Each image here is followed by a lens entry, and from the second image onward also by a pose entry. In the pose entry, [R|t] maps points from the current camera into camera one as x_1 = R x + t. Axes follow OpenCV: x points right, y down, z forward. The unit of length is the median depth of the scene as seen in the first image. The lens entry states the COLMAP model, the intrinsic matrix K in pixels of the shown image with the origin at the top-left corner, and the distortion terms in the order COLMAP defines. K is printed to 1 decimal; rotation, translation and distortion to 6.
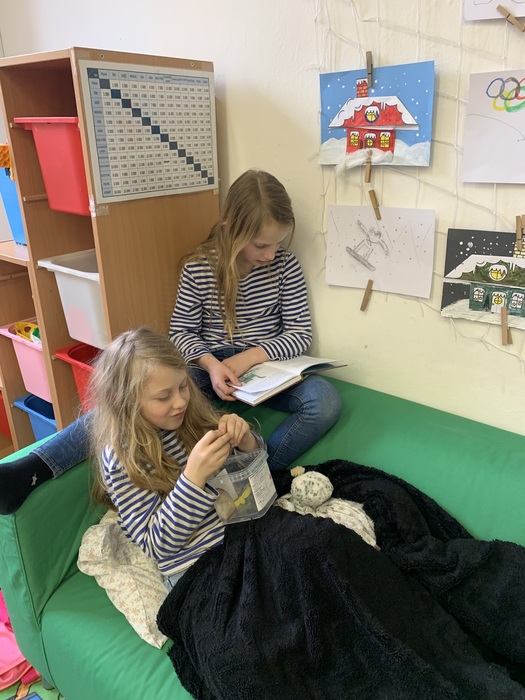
lens RADIAL K [[537.2, 0, 263.6], [0, 537.2, 346.6], [0, 0, 1]] dist [0.019025, -0.017557]
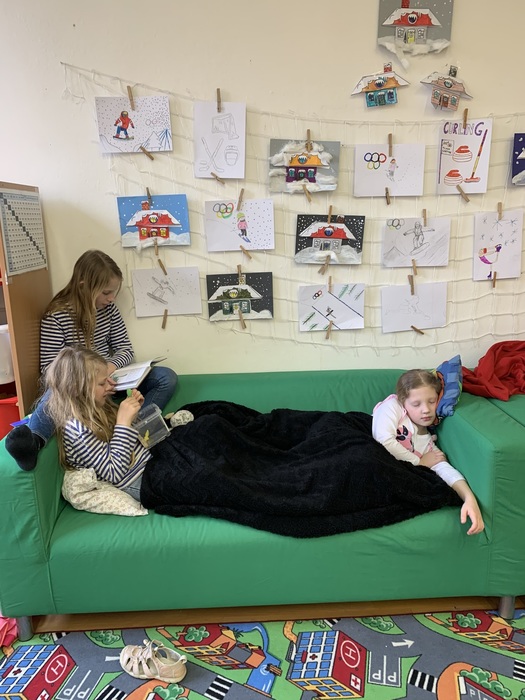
lens RADIAL K [[537.2, 0, 255.5], [0, 537.2, 349.7], [0, 0, 1]] dist [0.019025, -0.017557]
pose [[0.757759, -0.156560, 0.633474, -0.773627], [0.254788, 0.964718, -0.066351, 0.209779], [-0.600736, 0.211679, 0.770914, -0.531210]]
